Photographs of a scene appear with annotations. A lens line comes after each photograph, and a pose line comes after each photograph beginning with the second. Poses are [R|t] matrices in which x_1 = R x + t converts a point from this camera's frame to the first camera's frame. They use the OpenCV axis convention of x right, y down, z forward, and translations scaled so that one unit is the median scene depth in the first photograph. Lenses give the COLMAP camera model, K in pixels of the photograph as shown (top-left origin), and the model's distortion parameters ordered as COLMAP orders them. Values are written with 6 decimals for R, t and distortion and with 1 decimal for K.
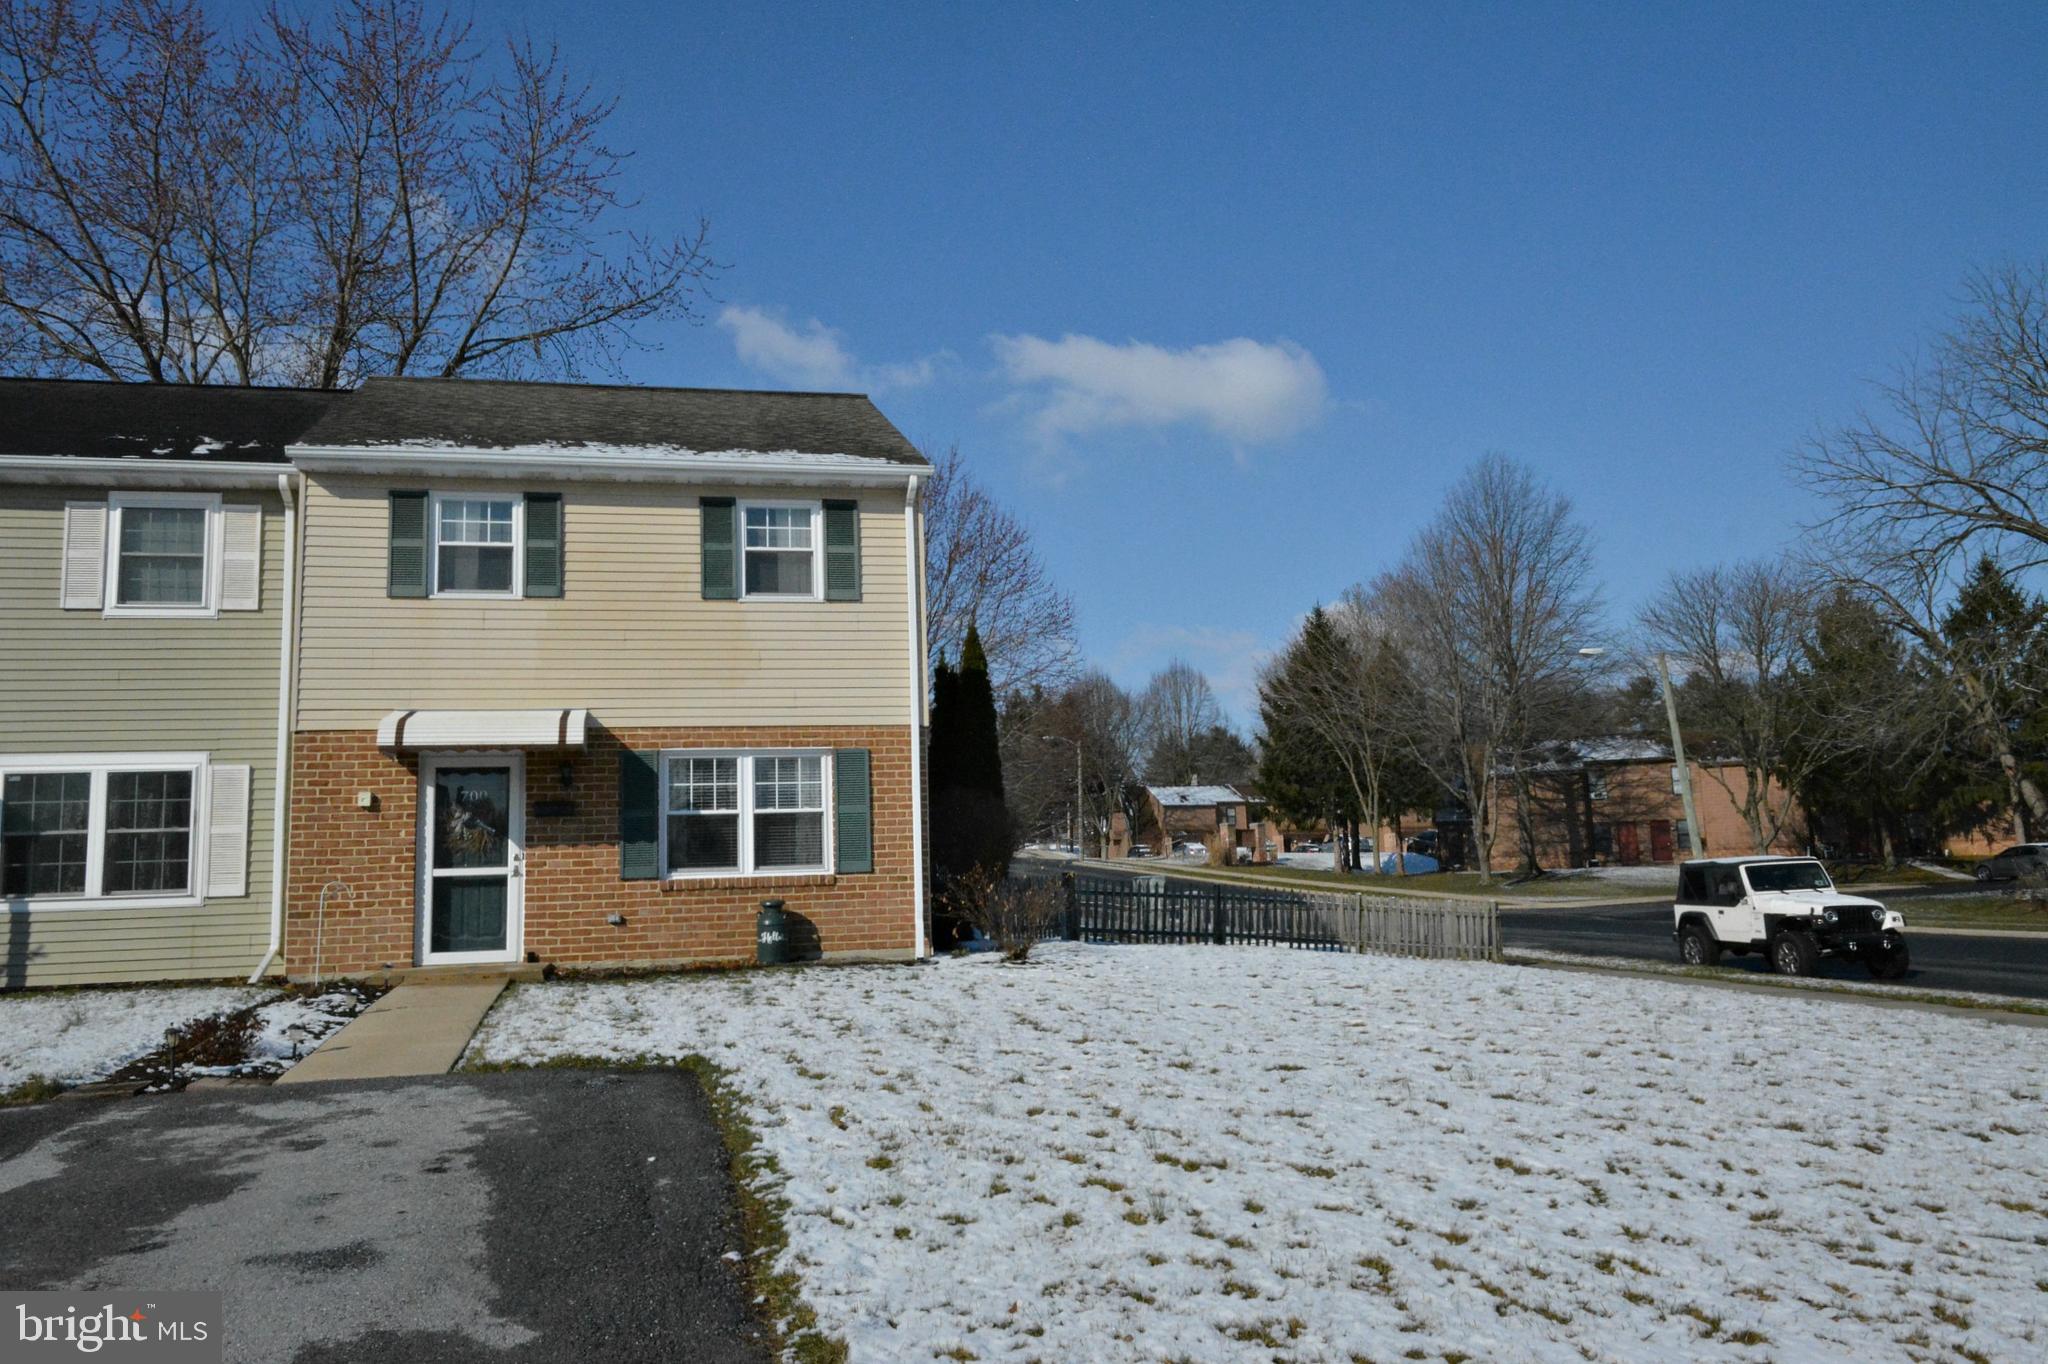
lens RADIAL K [[1367.5, 0, 1023.5], [0, 1367.5, 670.2], [0, 0, 1]] dist [0.039241, -0.000648]
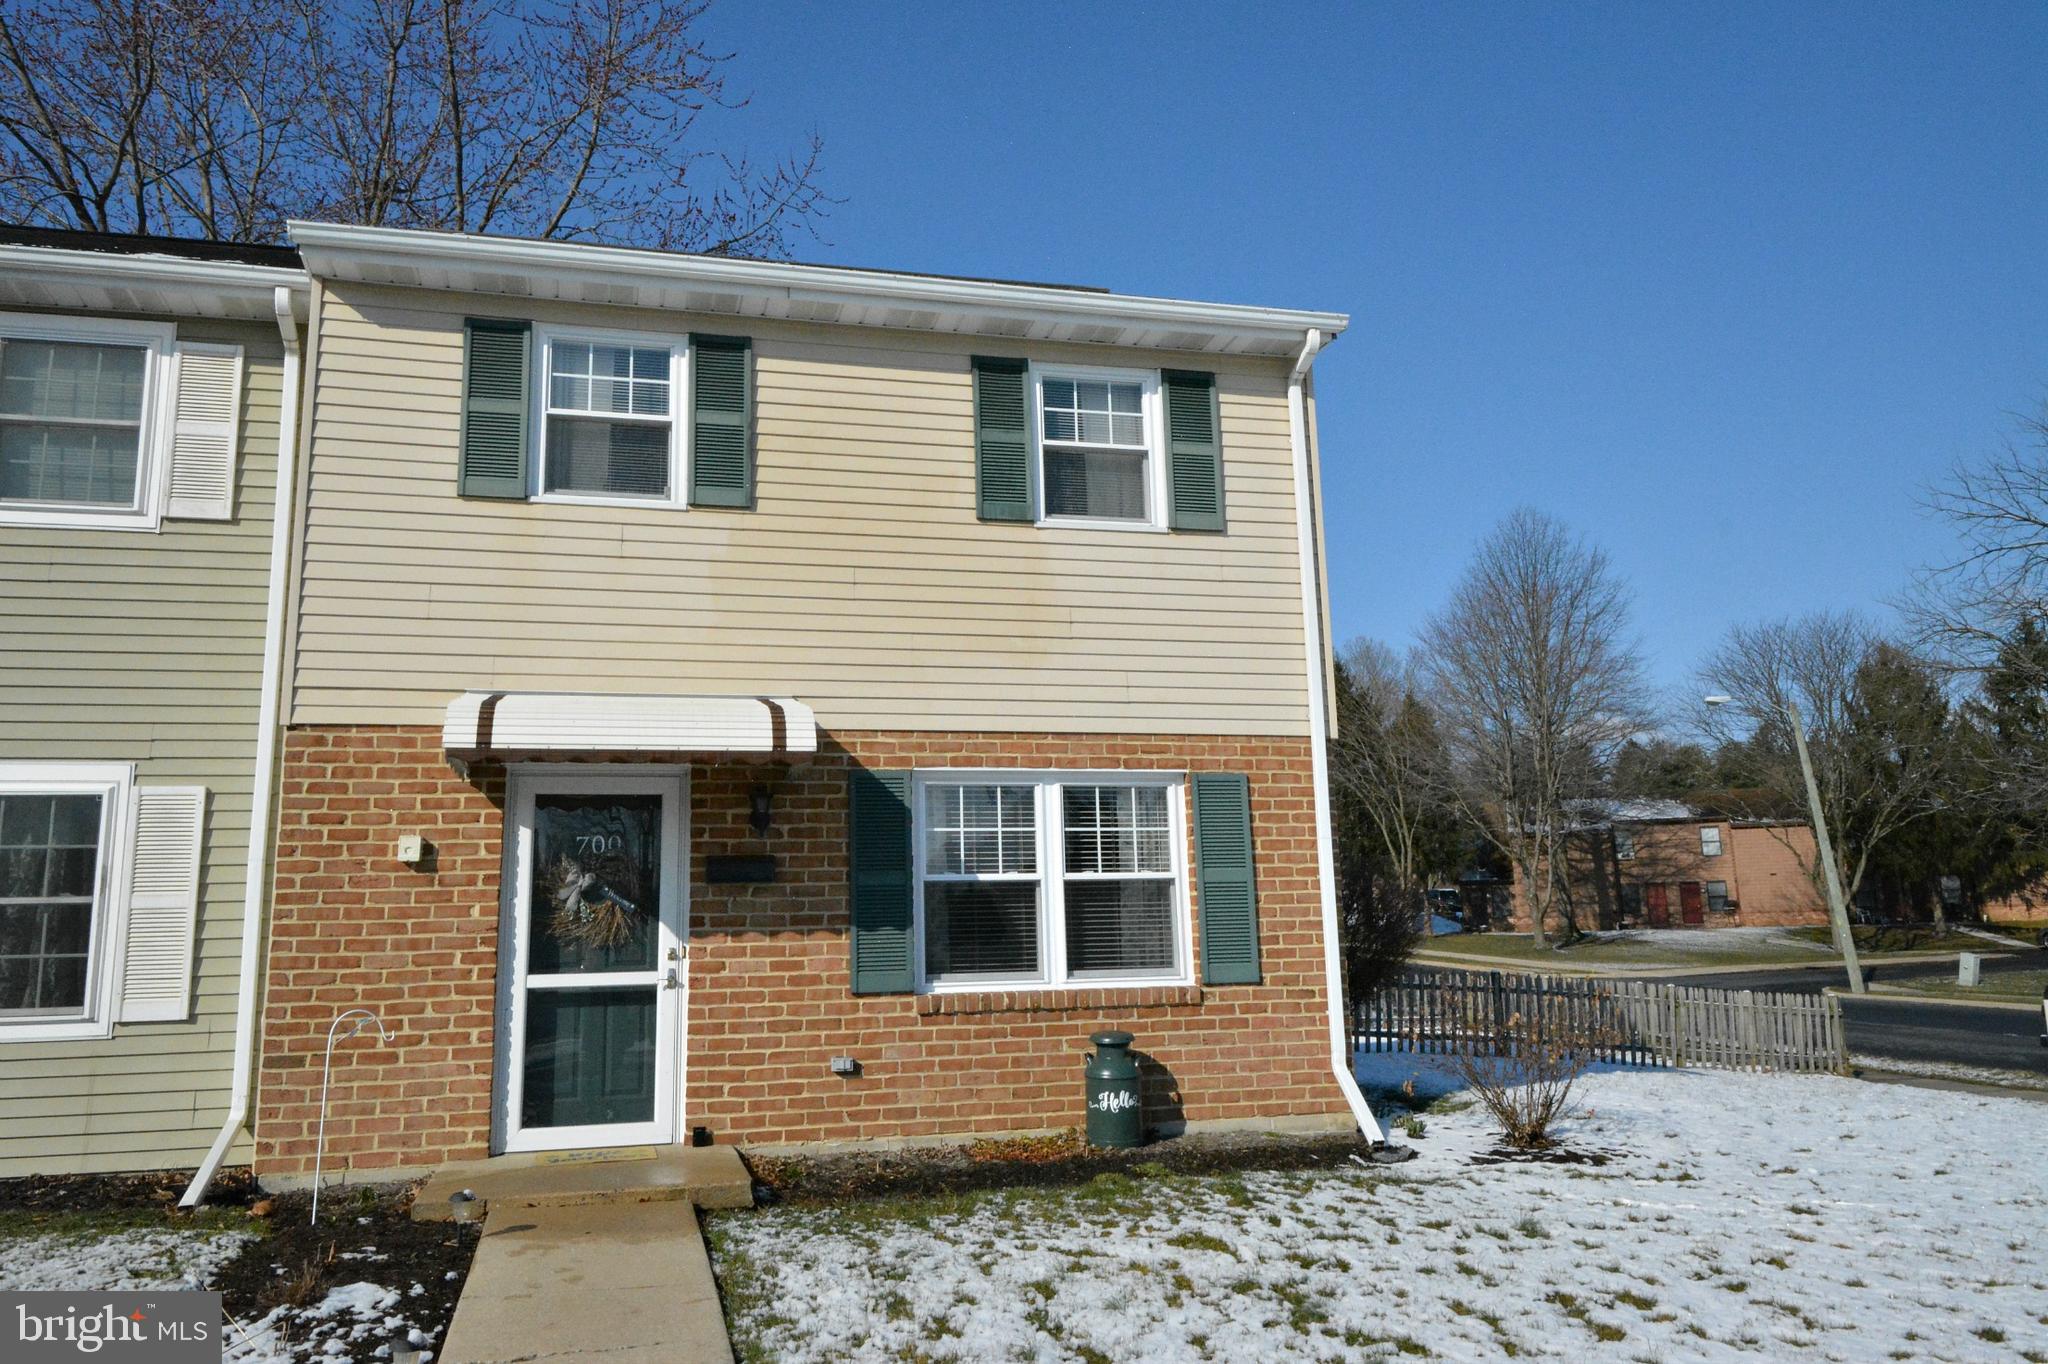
lens RADIAL K [[1310.1, 0, 1027.9], [0, 1310.1, 678.1], [0, 0, 1]] dist [0.034014, -0.008399]
pose [[0.999680, 0.013635, 0.021326, -0.228307], [-0.012809, 0.999181, -0.038379, 0.039728], [-0.021831, 0.038094, 0.999036, 0.436341]]
